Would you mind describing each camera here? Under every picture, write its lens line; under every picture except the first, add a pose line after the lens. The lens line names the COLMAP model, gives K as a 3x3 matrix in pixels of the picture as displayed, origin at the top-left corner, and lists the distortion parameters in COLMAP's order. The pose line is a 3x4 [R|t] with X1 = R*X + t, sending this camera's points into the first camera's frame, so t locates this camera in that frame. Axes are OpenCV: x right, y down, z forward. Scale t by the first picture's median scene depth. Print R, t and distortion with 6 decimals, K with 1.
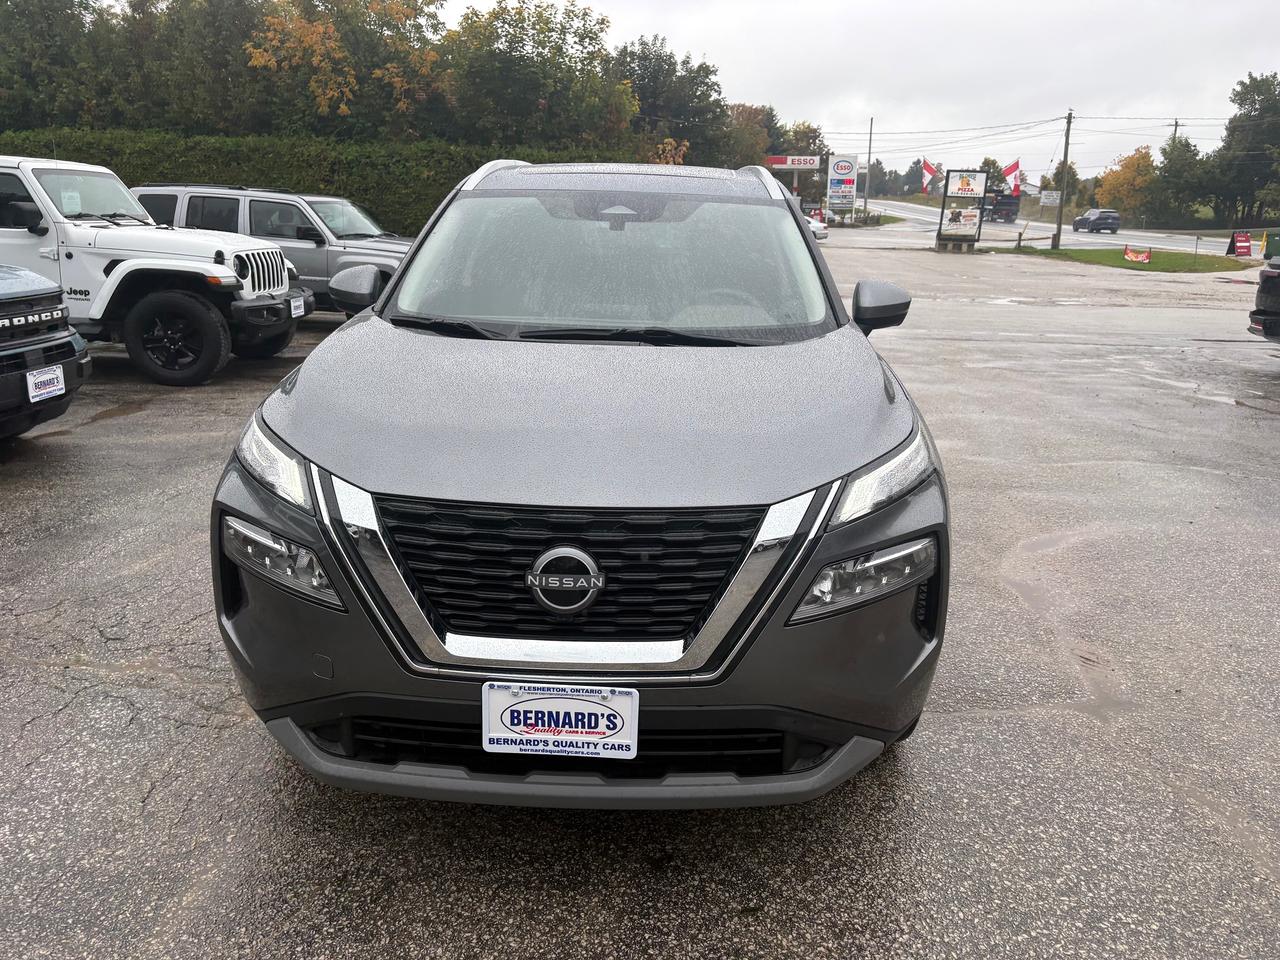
lens RADIAL K [[958.7, 0, 646.5], [0, 958.7, 485.8], [0, 0, 1]] dist [0.058547, -0.072930]
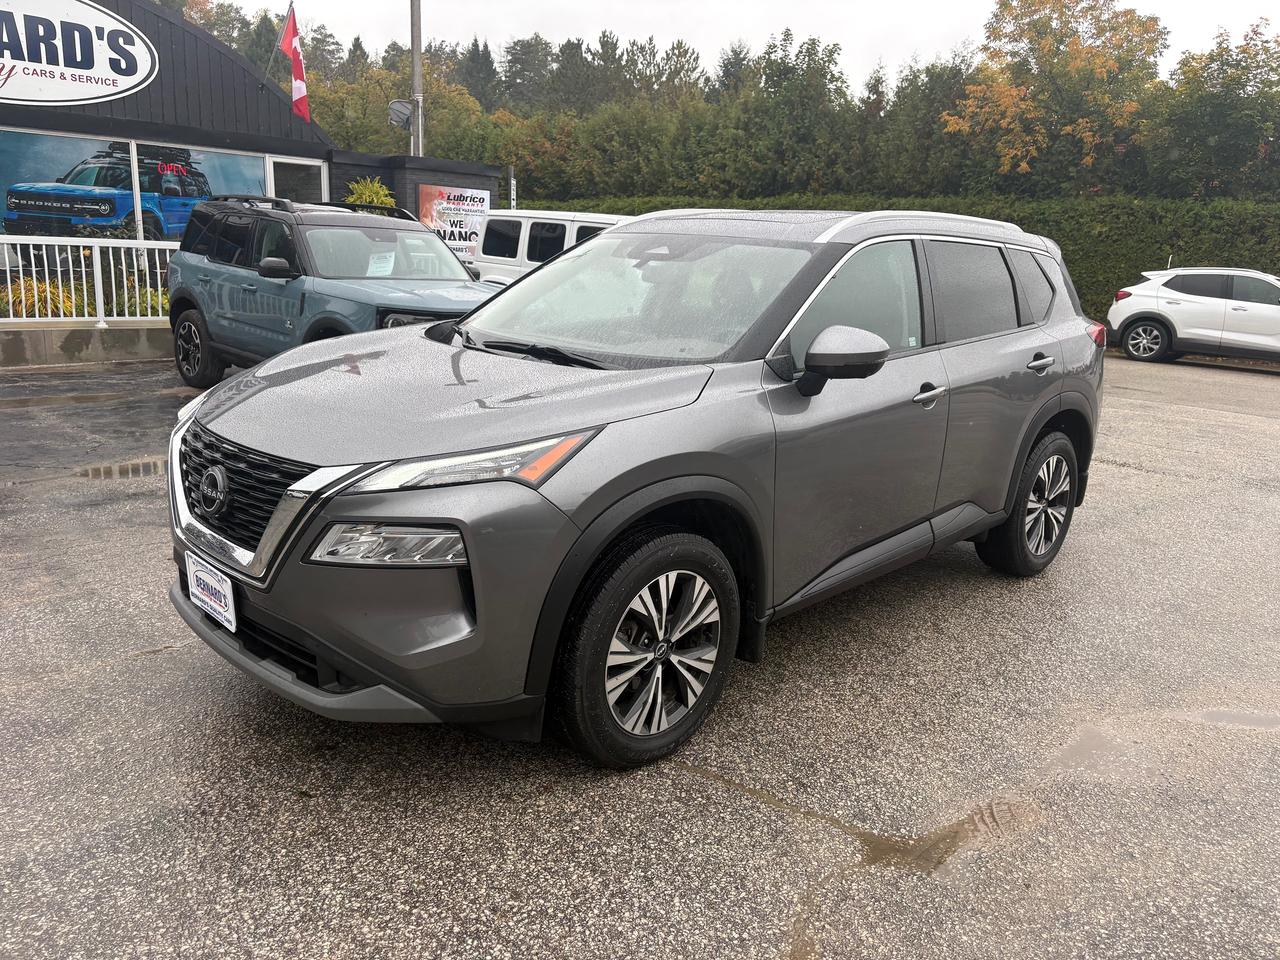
lens RADIAL K [[958.7, 0, 646.5], [0, 958.7, 485.8], [0, 0, 1]] dist [0.058547, -0.072930]
pose [[0.727220, 0.174370, -0.663887, 0.122939], [-0.211978, 0.976970, 0.024401, -0.007372], [0.652852, 0.122985, 0.747435, 0.032227]]
